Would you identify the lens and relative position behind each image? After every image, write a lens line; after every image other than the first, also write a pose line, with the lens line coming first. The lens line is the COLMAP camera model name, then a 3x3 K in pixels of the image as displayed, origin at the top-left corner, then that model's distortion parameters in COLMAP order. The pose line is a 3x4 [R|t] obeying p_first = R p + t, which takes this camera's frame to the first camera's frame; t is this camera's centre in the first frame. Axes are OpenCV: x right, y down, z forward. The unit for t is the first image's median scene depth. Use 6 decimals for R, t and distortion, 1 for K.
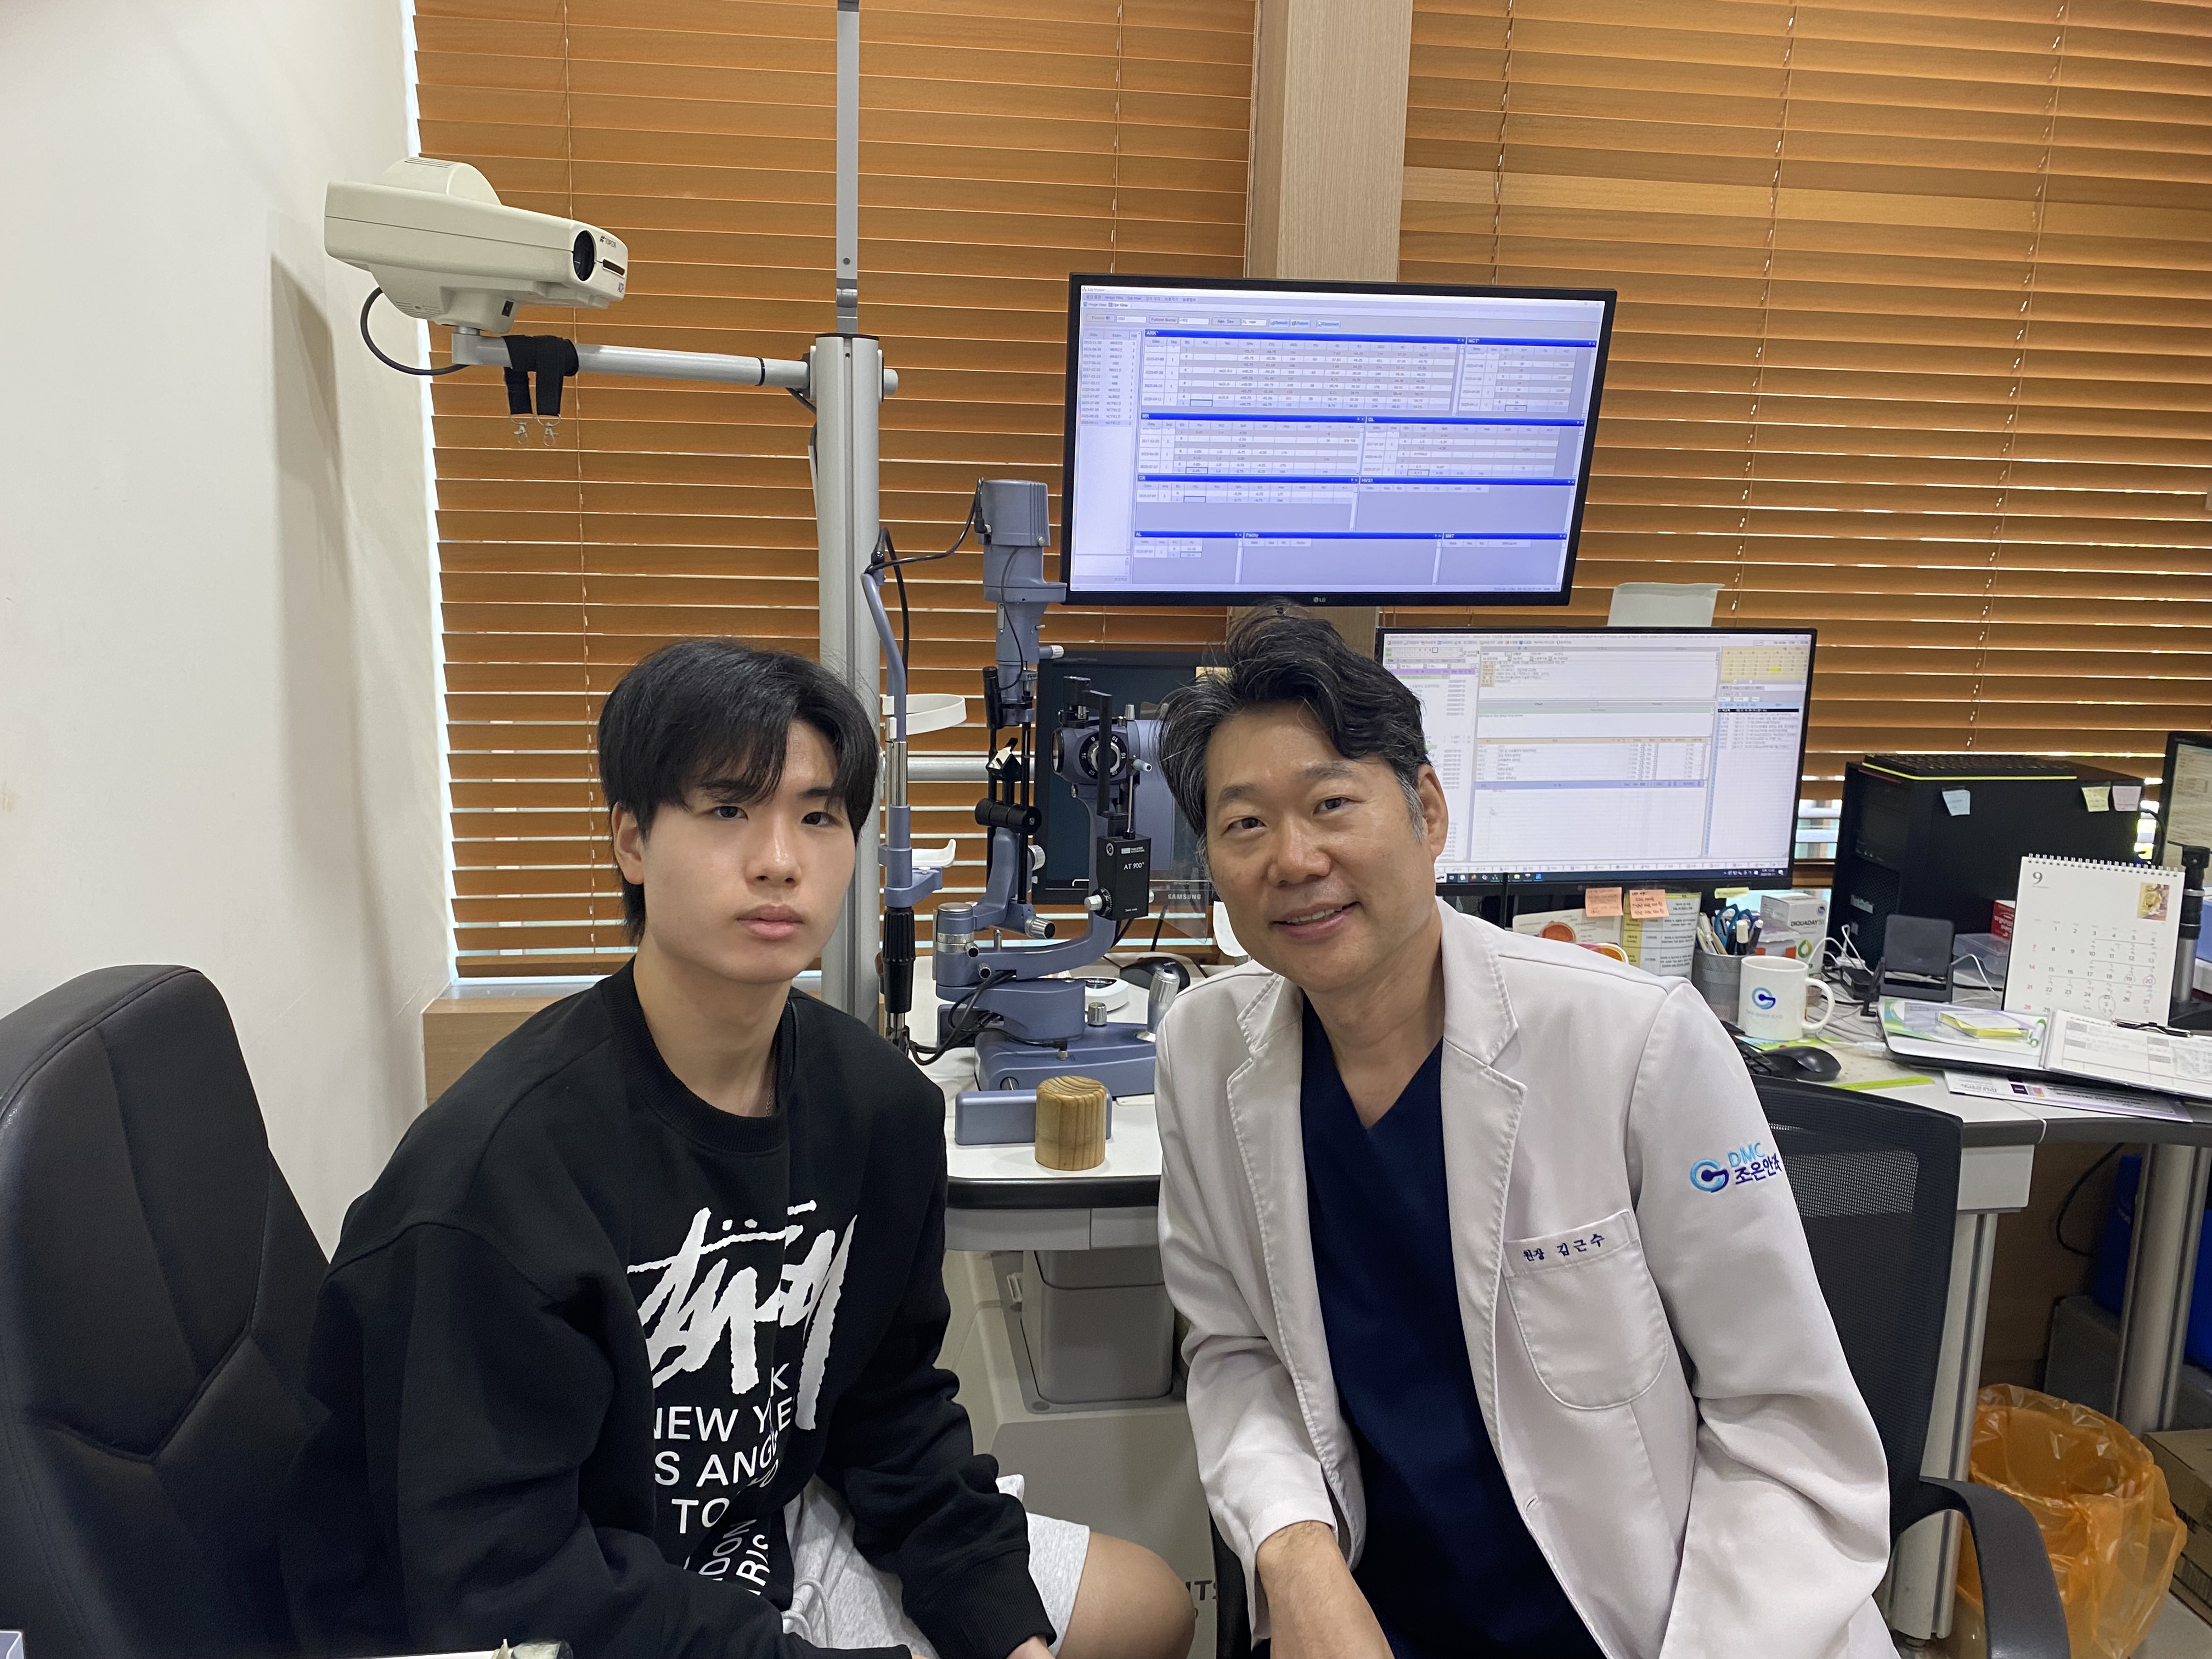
lens RADIAL K [[1726.4, 0, 1092.9], [0, 1726.4, 800.1], [0, 0, 1]] dist [0.020937, -0.022112]
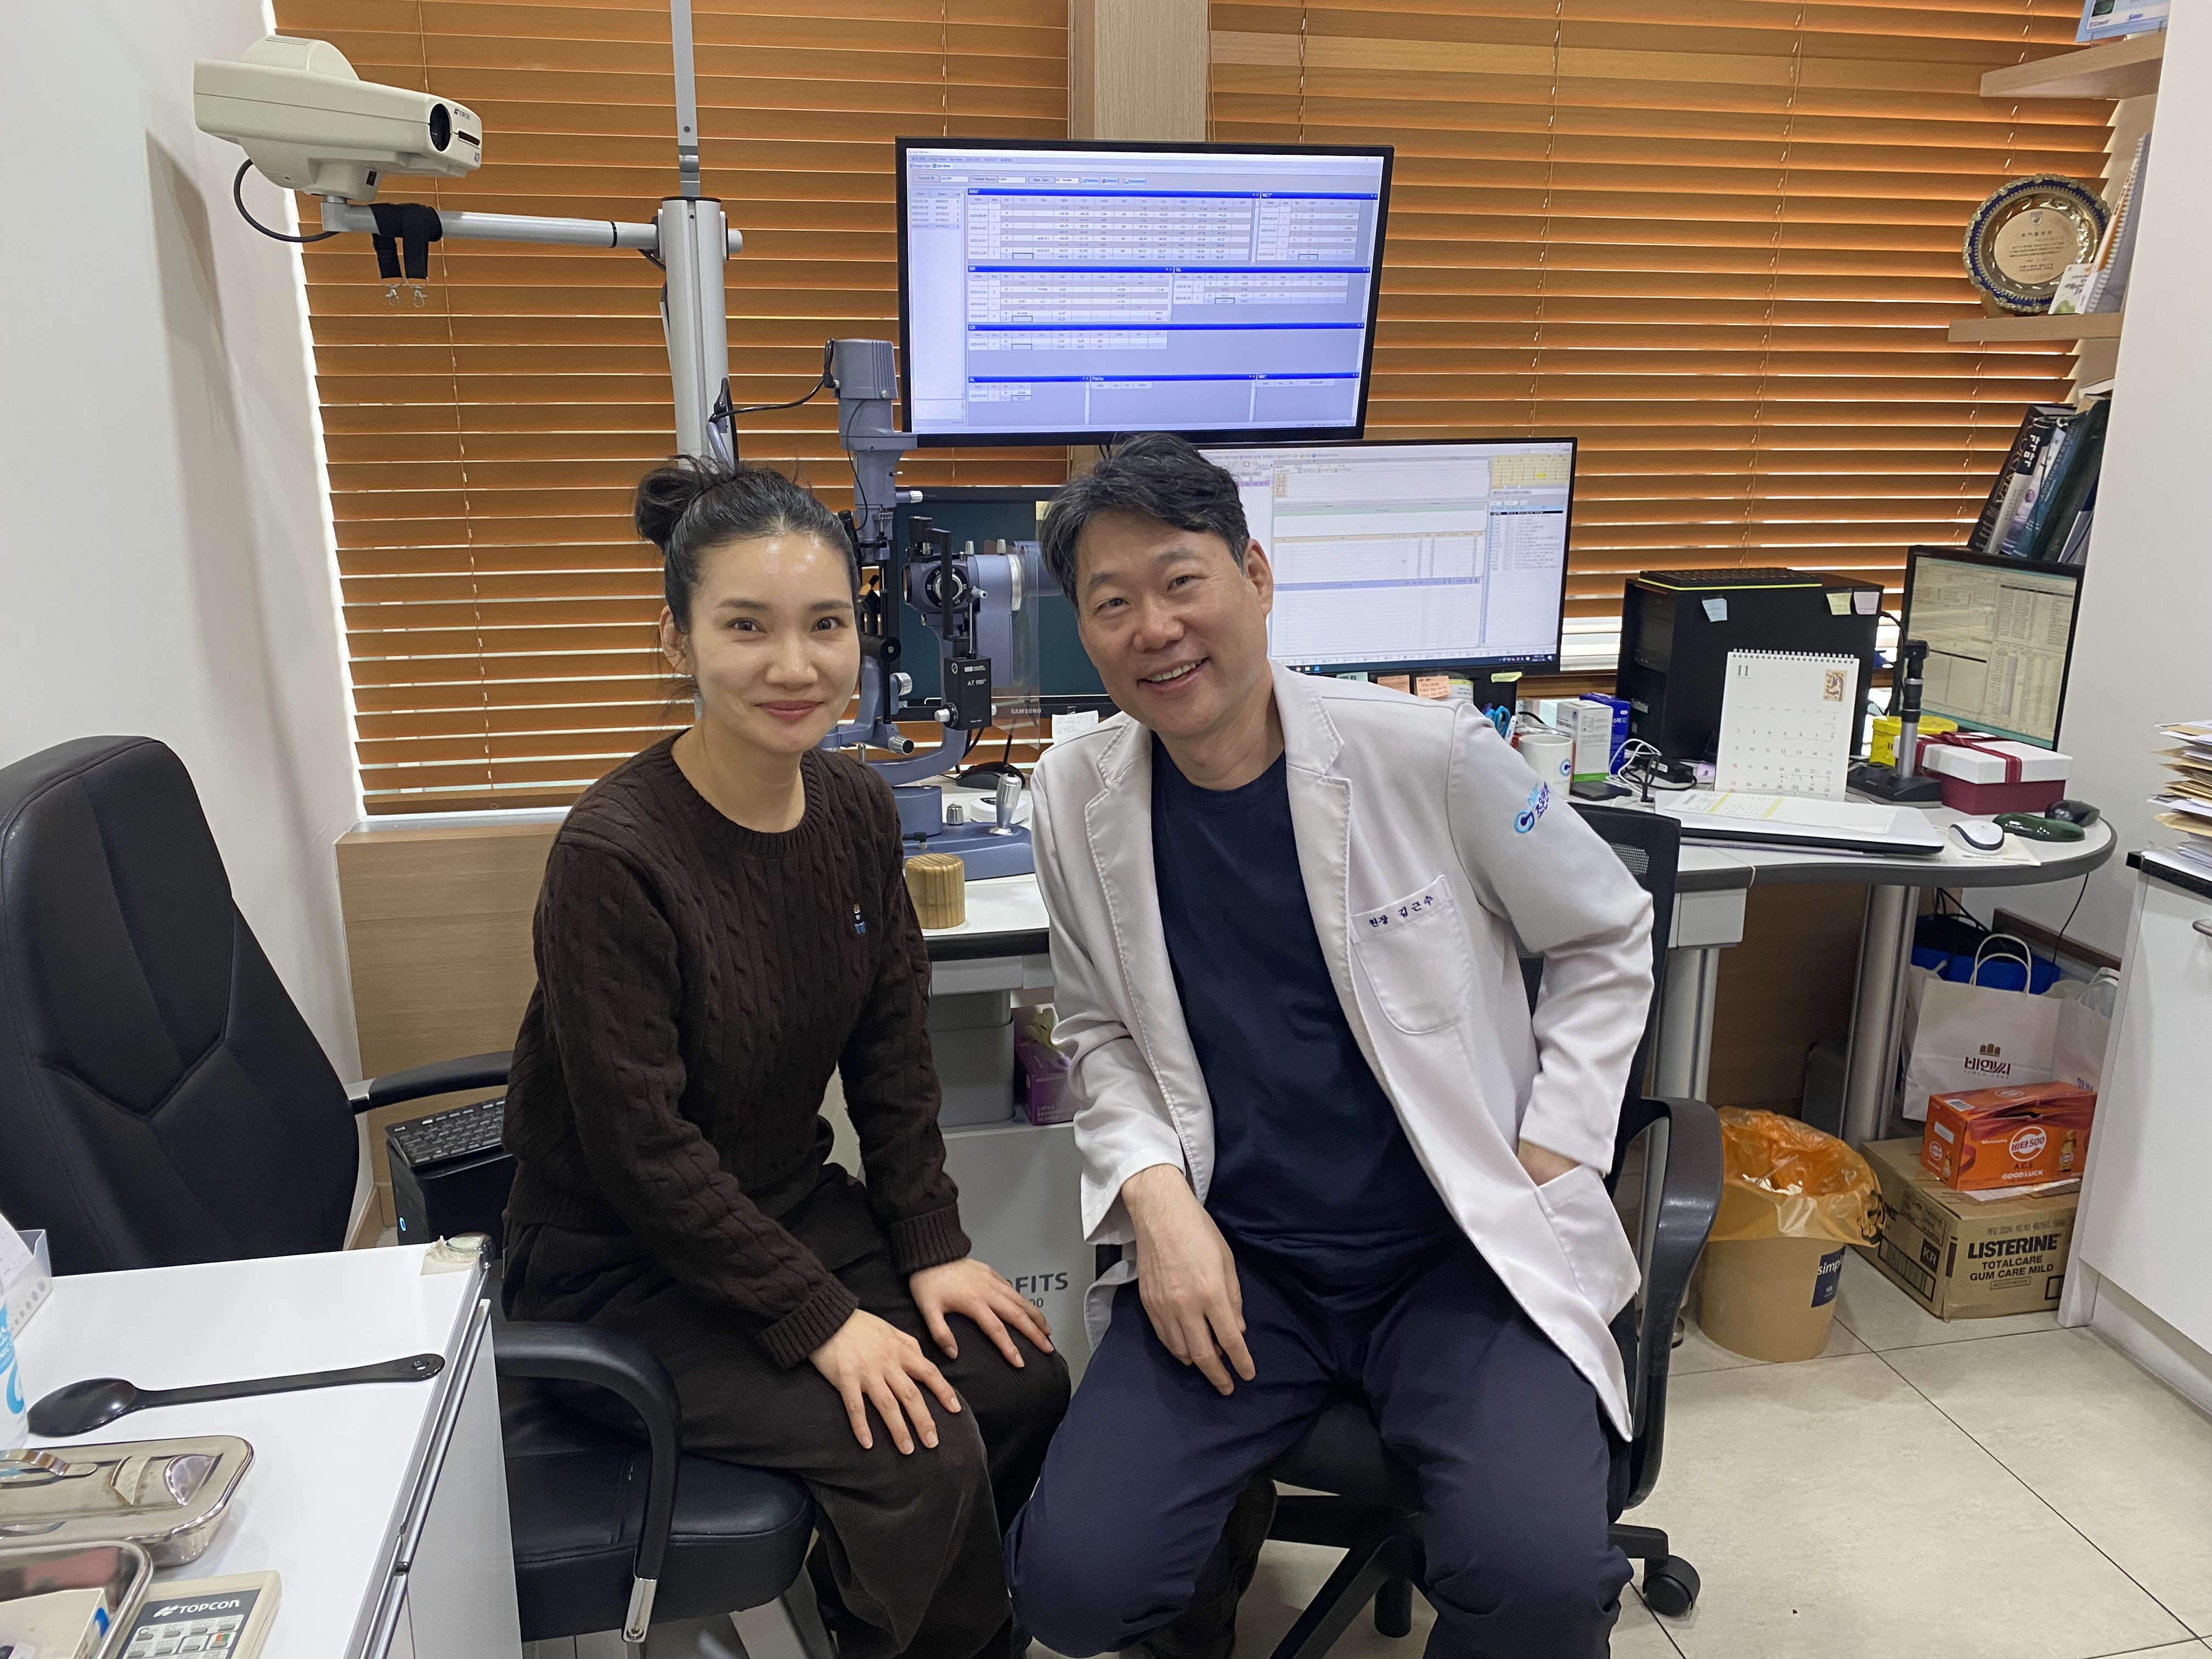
lens RADIAL K [[1726.4, 0, 1101.8], [0, 1726.4, 816.9], [0, 0, 1]] dist [0.020937, -0.022112]
pose [[0.997886, -0.036785, 0.053571, 0.040845], [0.032548, 0.996427, 0.077931, 0.040467], [-0.056247, -0.076023, 0.995518, -0.123621]]
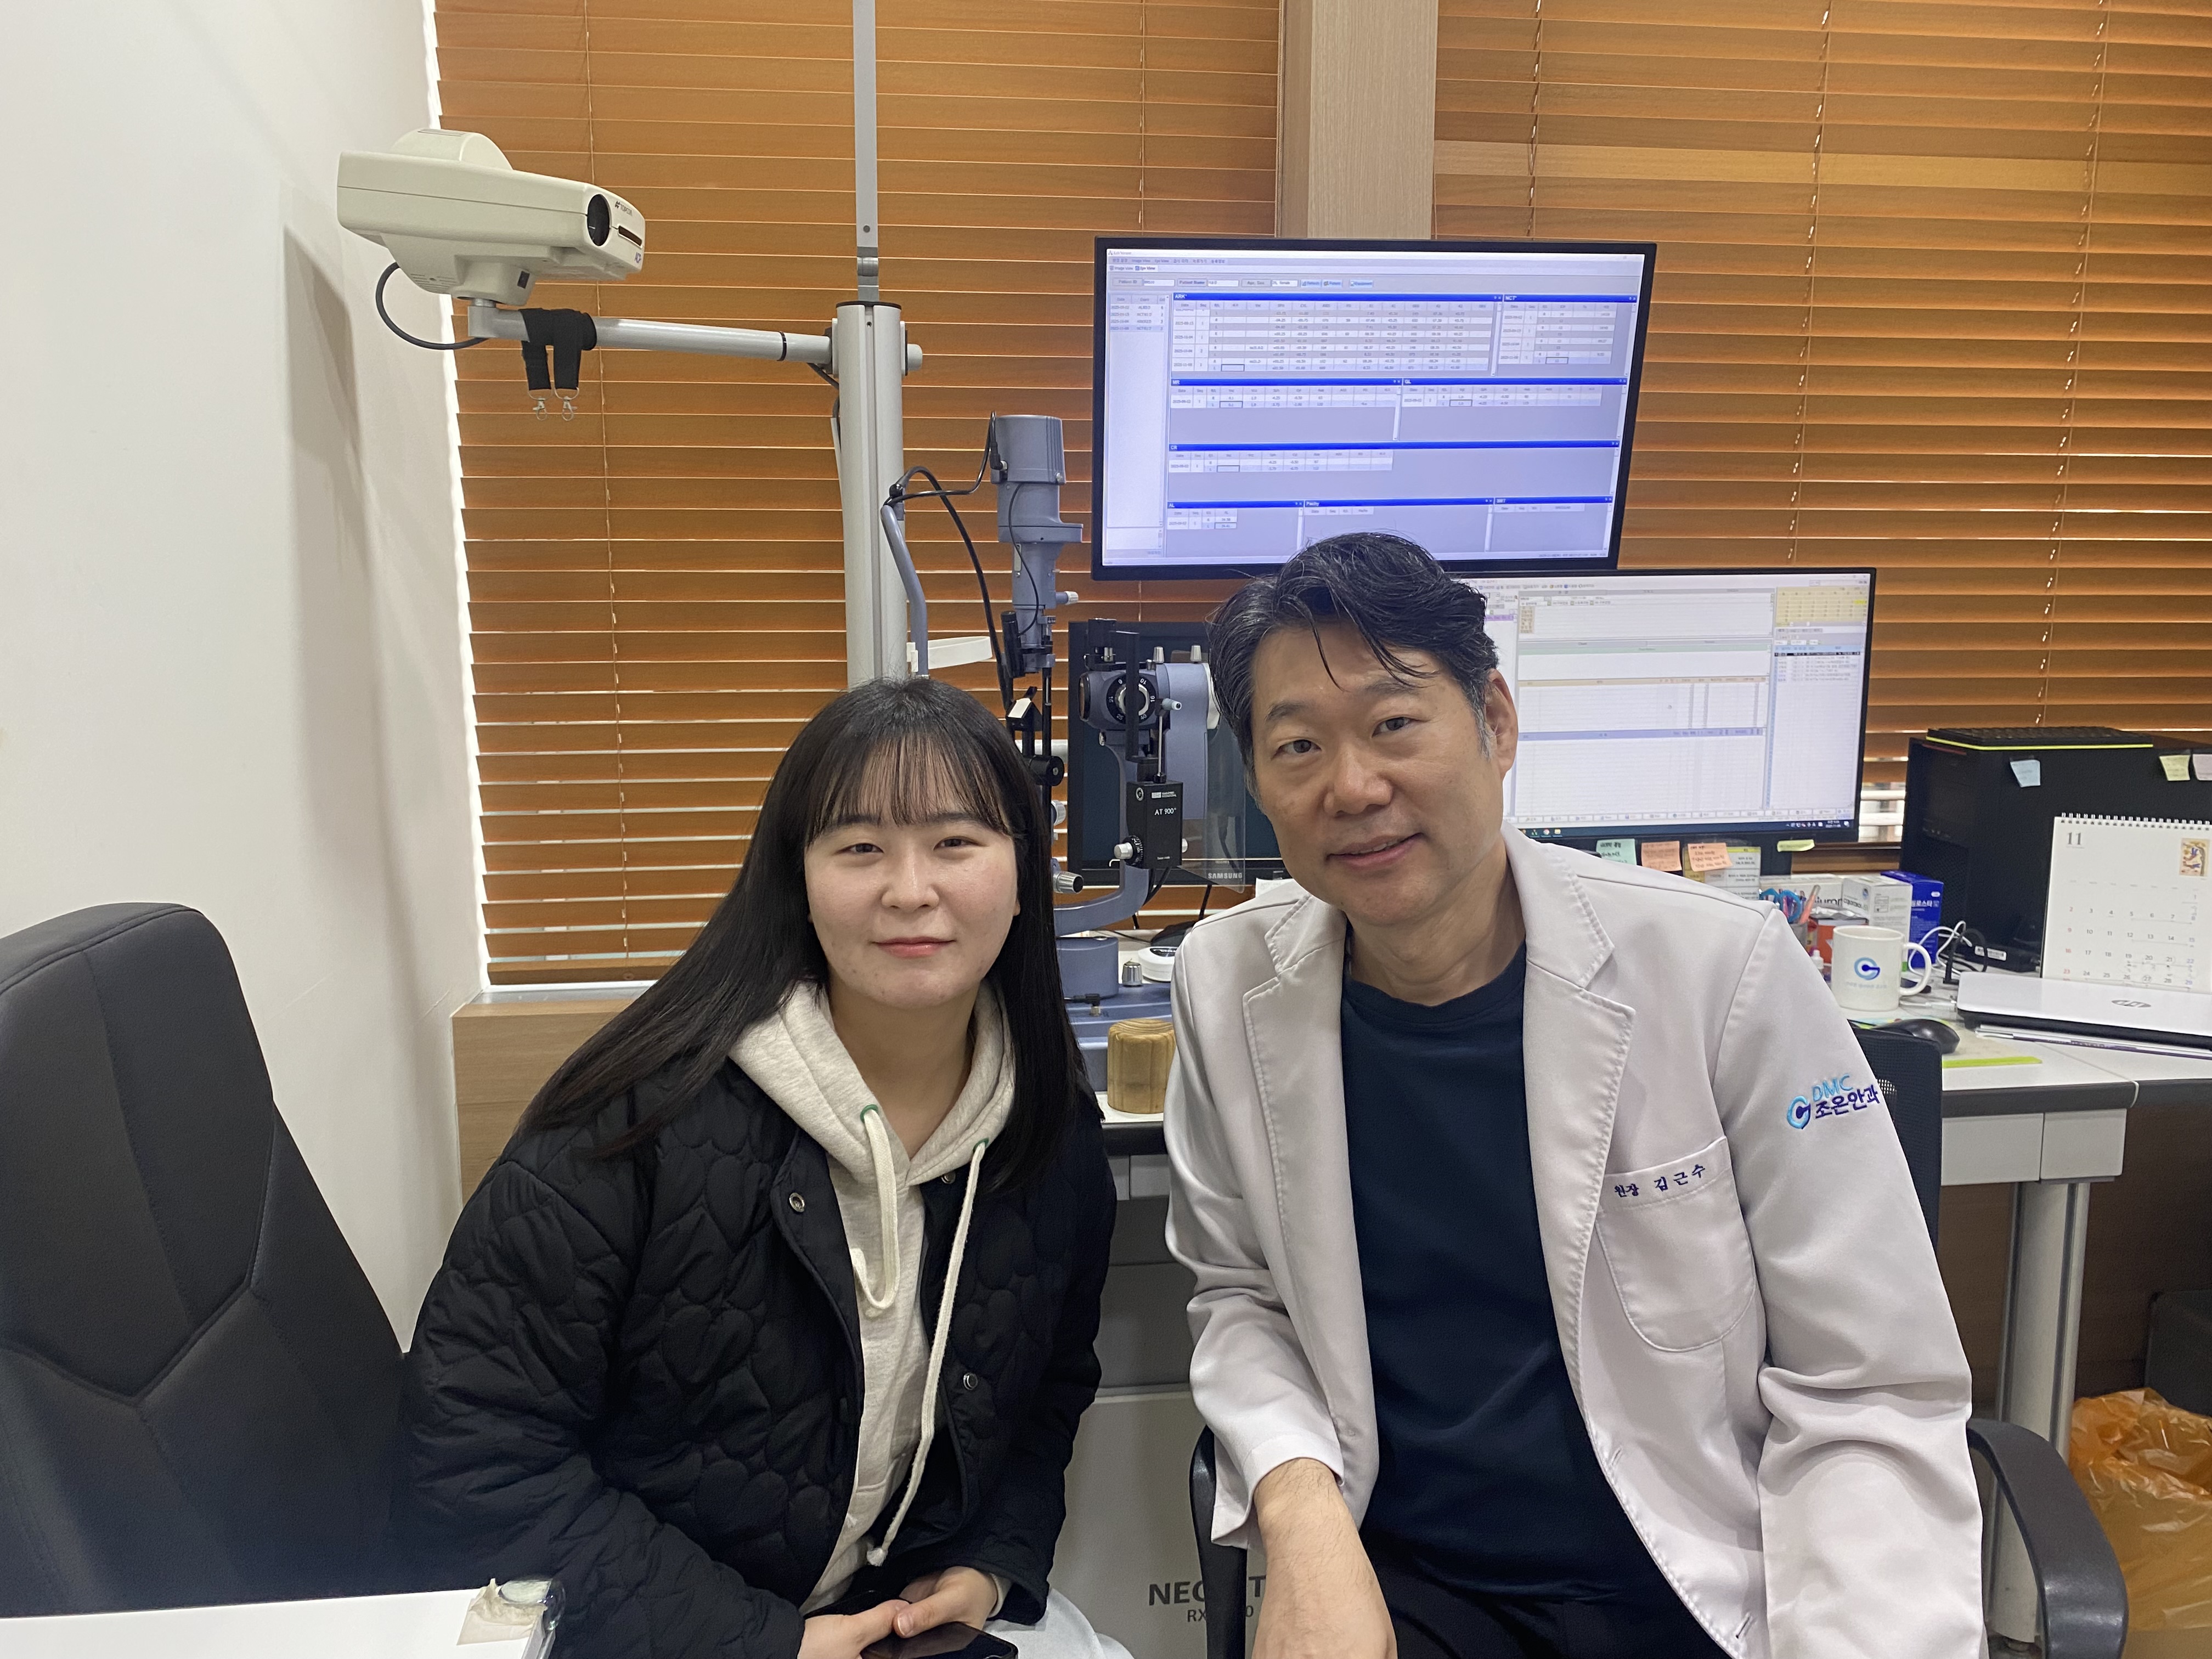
lens RADIAL K [[1726.4, 0, 1103.7], [0, 1726.4, 807.9], [0, 0, 1]] dist [0.020937, -0.022112]
pose [[0.999496, -0.020482, -0.024269, 0.008719], [0.019709, 0.999303, -0.031688, 0.047901], [0.024901, 0.031194, 0.999203, 0.028727]]
